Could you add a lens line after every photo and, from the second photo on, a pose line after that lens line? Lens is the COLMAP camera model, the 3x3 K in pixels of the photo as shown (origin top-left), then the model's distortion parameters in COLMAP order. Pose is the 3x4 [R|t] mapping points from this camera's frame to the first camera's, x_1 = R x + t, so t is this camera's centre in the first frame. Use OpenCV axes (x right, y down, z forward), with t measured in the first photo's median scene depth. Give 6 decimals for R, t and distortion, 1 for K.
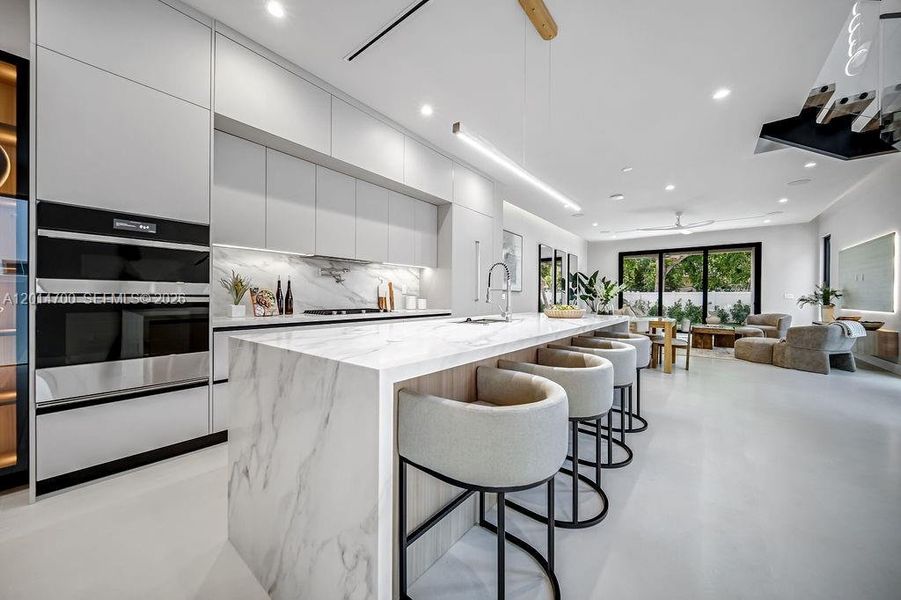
lens RADIAL K [[321.6, 0, 449.1], [0, 321.6, 299.1], [0, 0, 1]] dist [-0.001467, -0.000198]
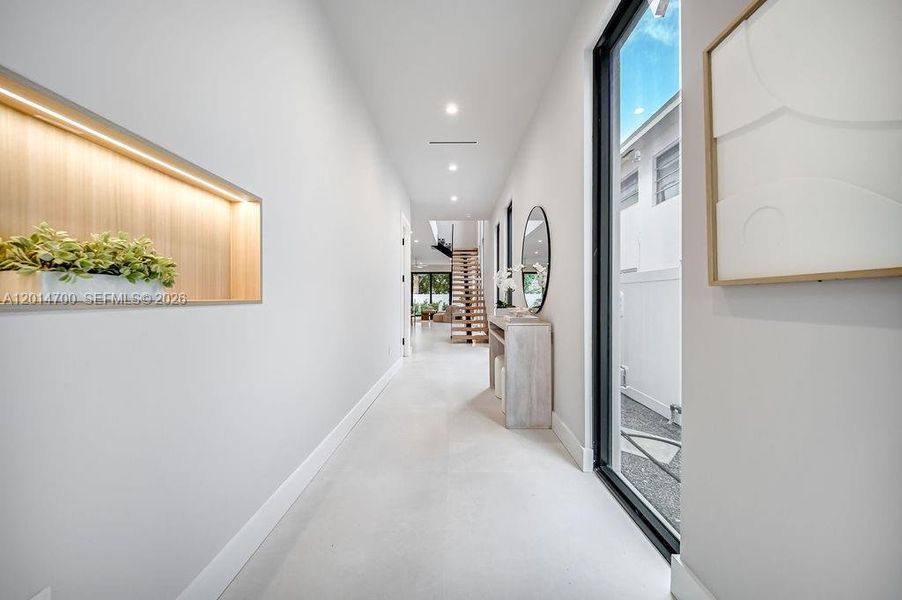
lens RADIAL K [[322.7, 0, 440.1], [0, 322.7, 296.2], [0, 0, 1]] dist [-0.000462, -0.000165]
pose [[0.815564, -0.000134, 0.578667, -0.961019], [0.006376, 0.999941, -0.008756, 0.009875], [-0.578632, 0.010831, 0.815517, -1.950933]]
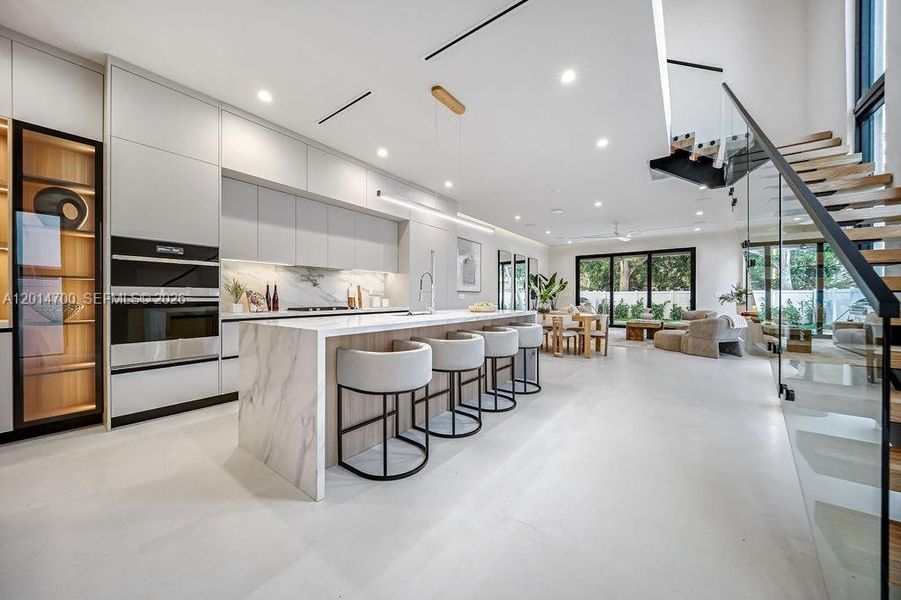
lens RADIAL K [[322.3, 0, 439.6], [0, 322.3, 296.2], [0, 0, 1]] dist [-0.000462, -0.000165]
pose [[0.999924, -0.005467, 0.011091, 0.146635], [0.005573, 0.999939, -0.009567, 0.003207], [-0.011038, 0.009628, 0.999893, -0.301997]]
